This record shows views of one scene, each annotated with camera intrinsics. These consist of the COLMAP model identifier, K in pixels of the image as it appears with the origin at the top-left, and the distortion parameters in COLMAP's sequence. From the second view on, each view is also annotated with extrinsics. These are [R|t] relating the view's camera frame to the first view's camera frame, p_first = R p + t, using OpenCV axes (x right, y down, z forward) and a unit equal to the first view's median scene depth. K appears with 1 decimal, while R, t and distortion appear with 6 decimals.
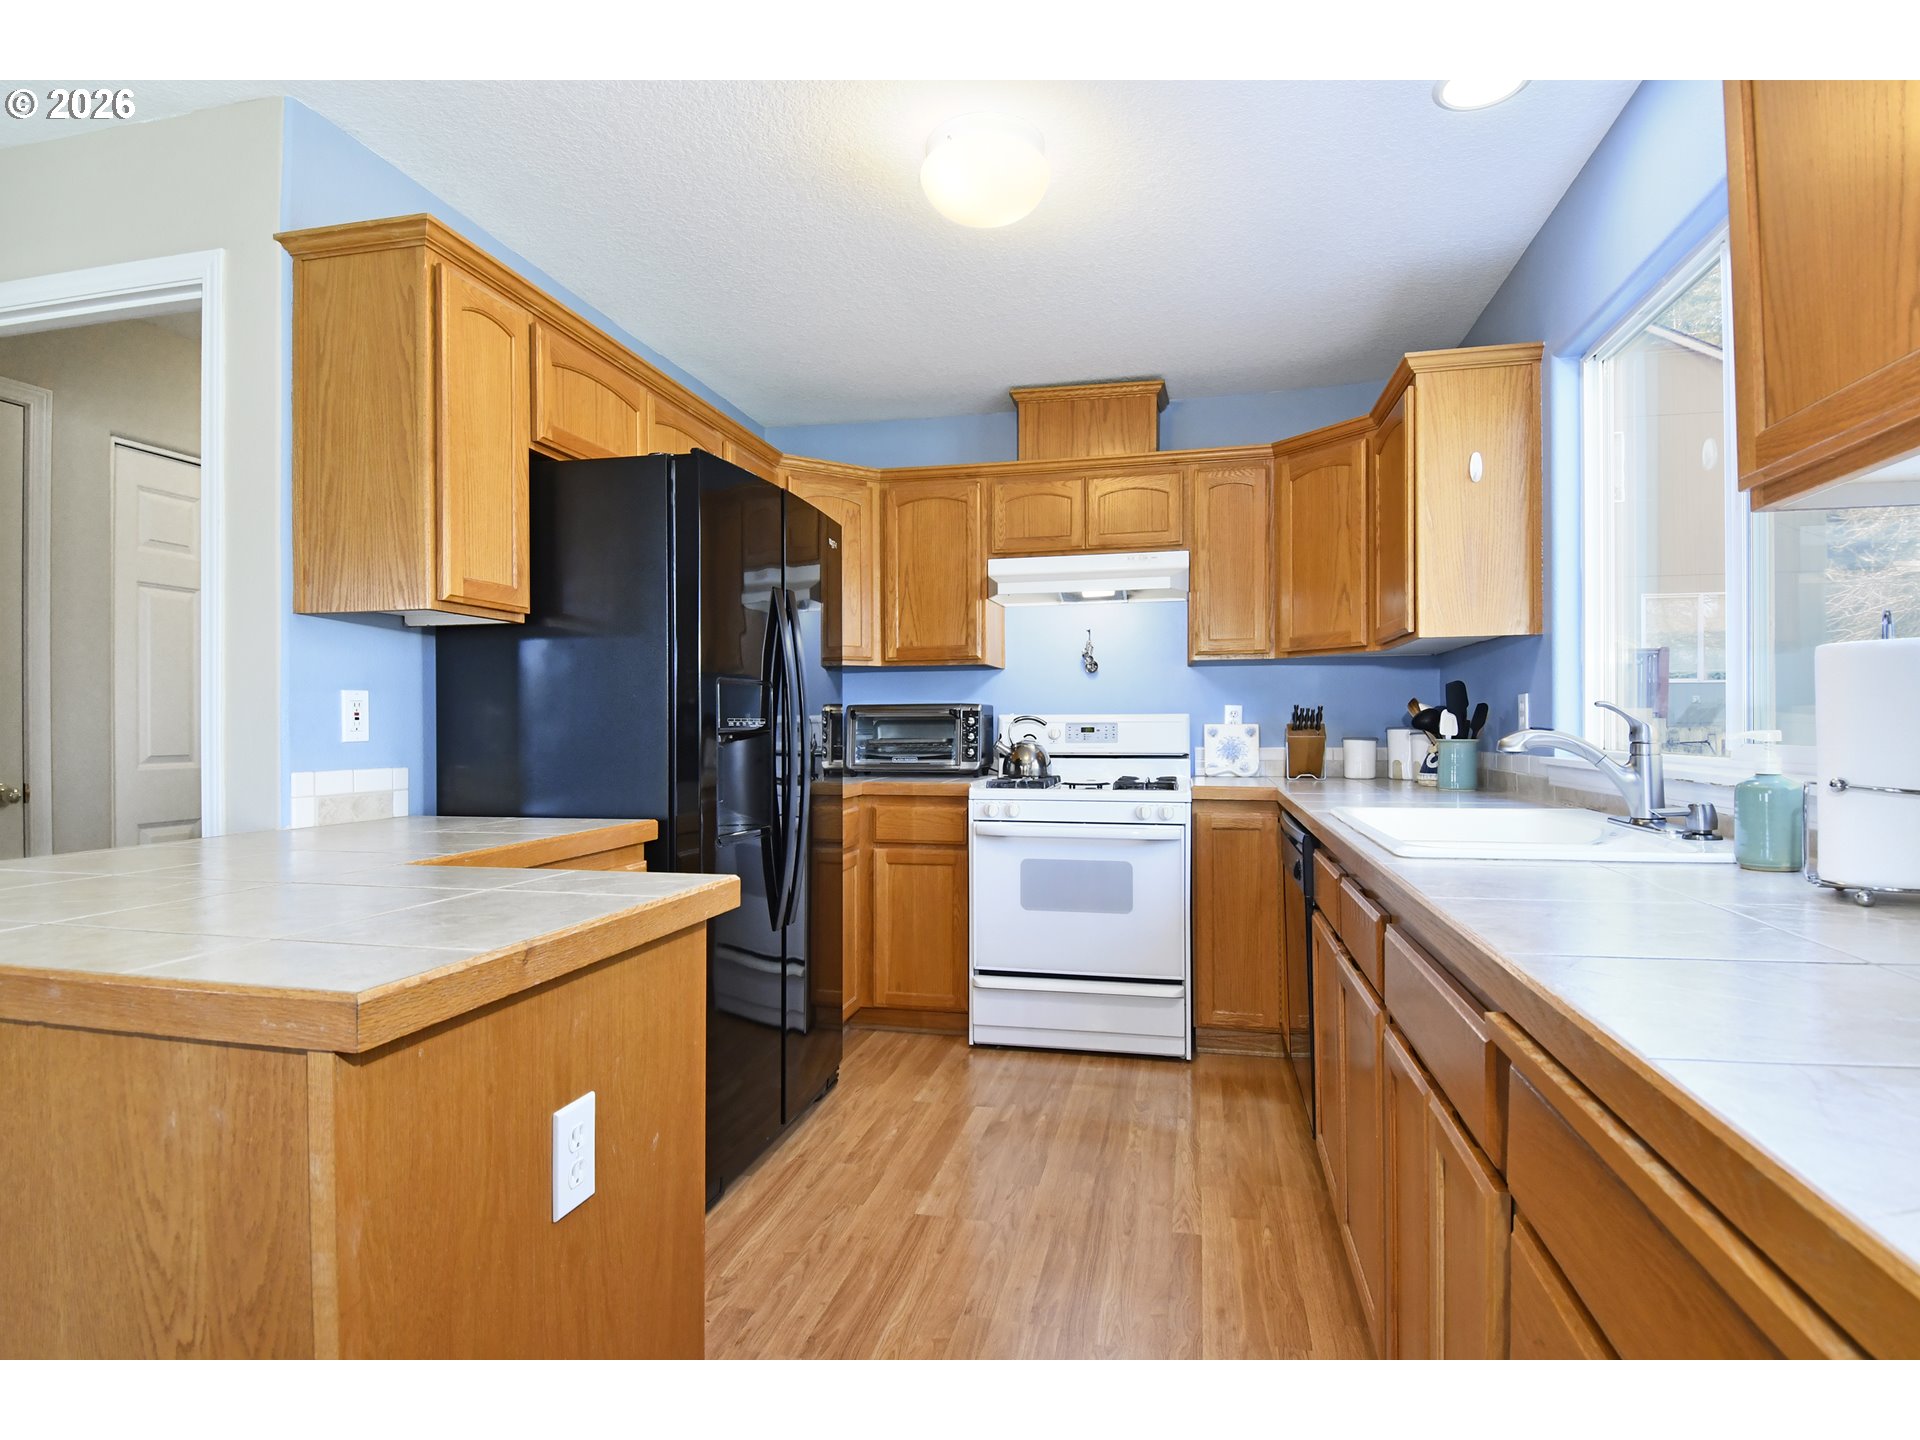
lens RADIAL K [[1042.1, 0, 960.0], [0, 1042.1, 720.0], [0, 0, 1]] dist [-0.002137, -0.000211]
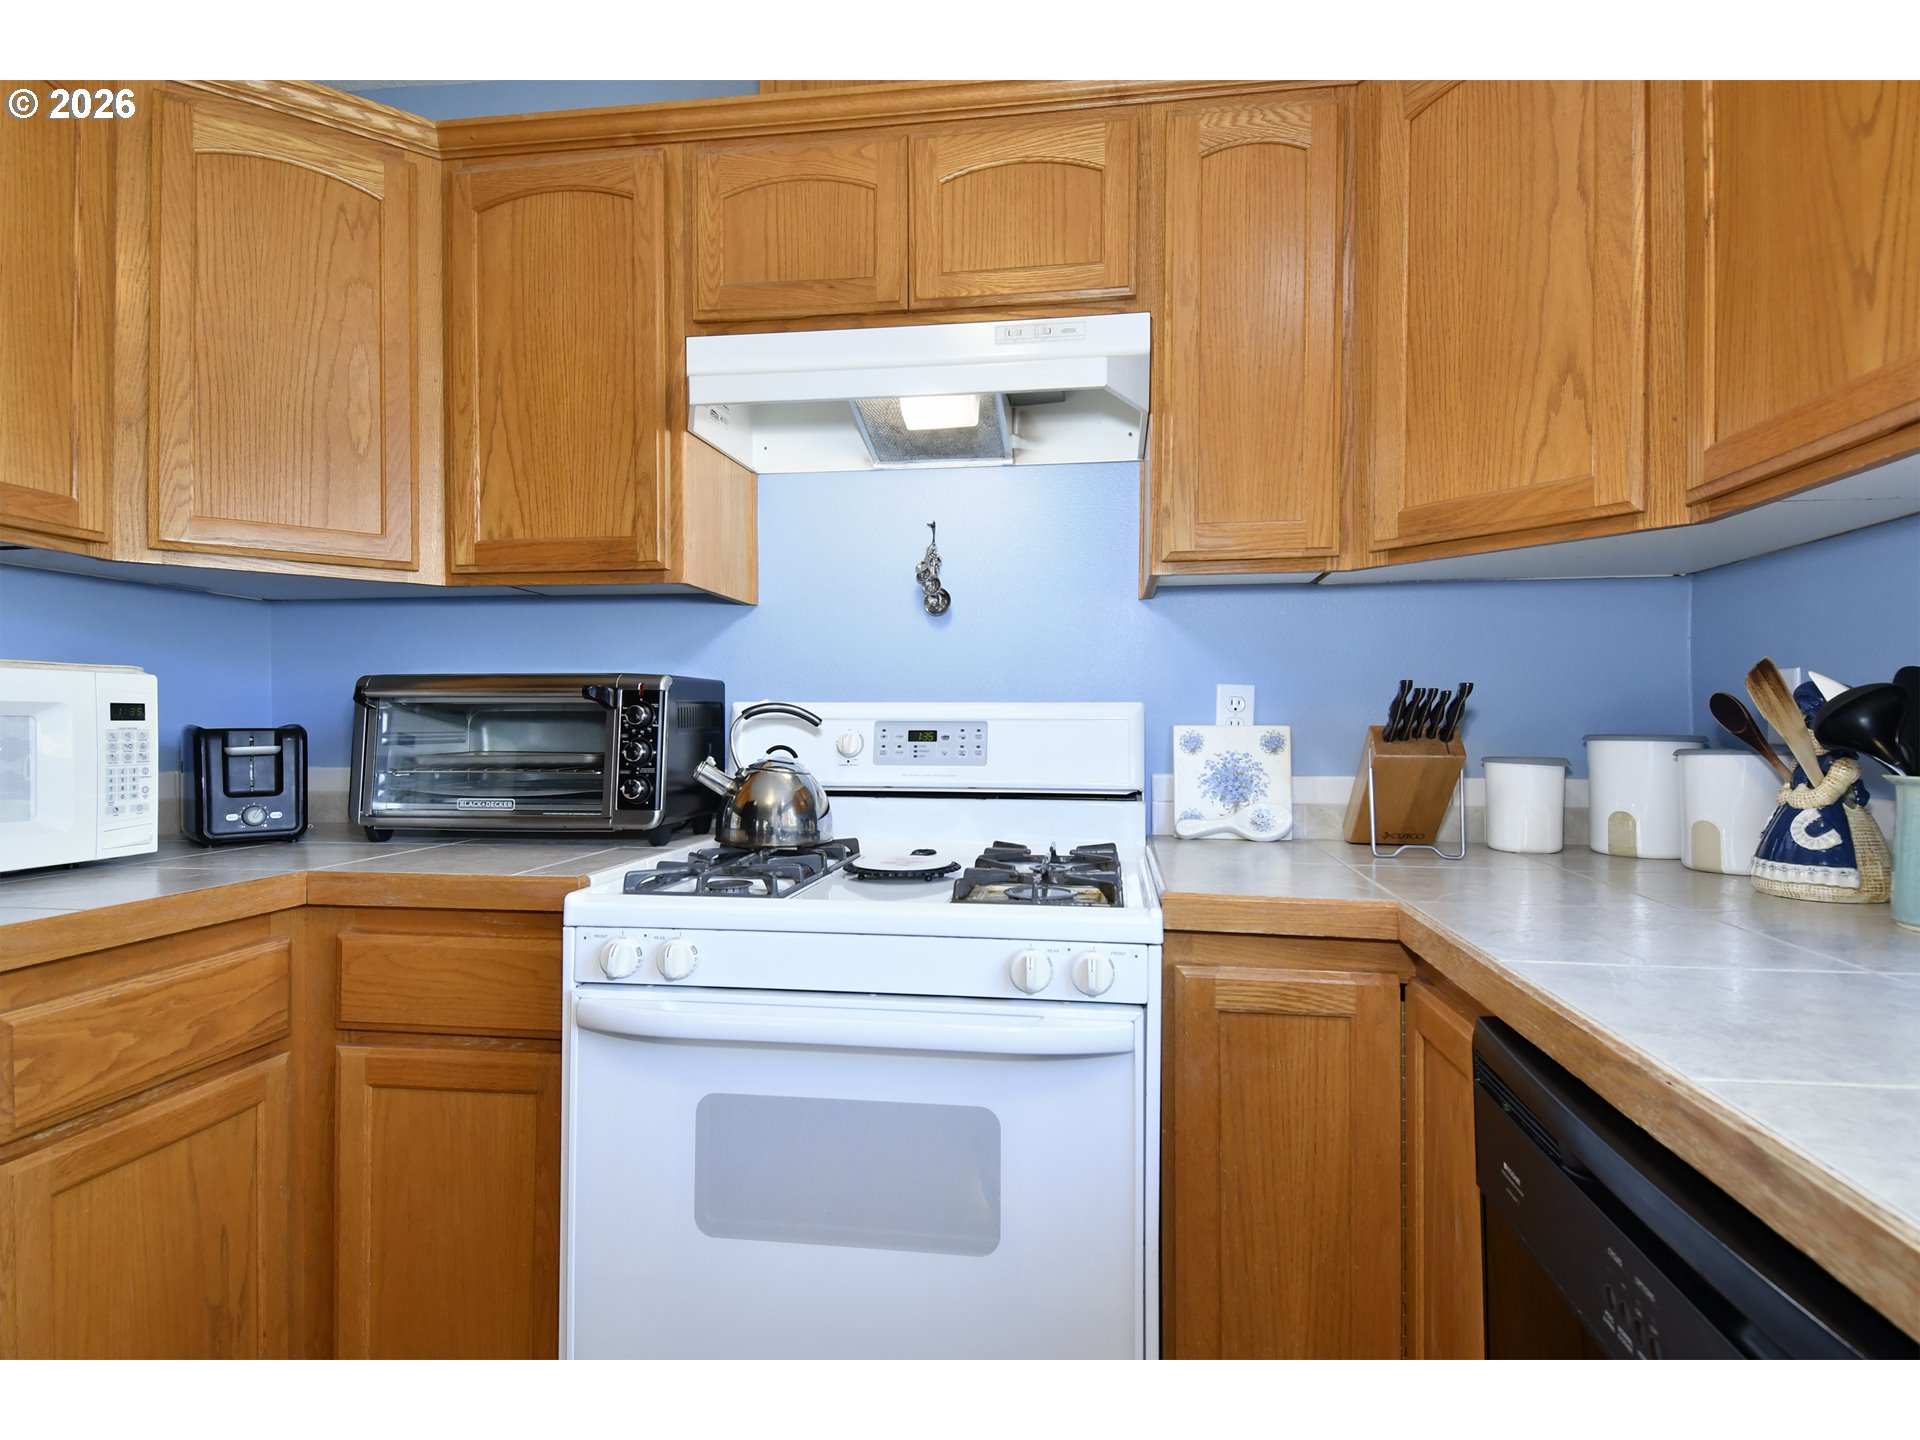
lens RADIAL K [[987.4, 0, 983.0], [0, 987.4, 723.8], [0, 0, 1]] dist [0.010082, -0.000520]
pose [[0.996001, 0.006785, 0.089088, 0.115628], [-0.007082, 0.999970, 0.003018, 0.002750], [-0.089065, -0.003637, 0.996019, 0.596299]]
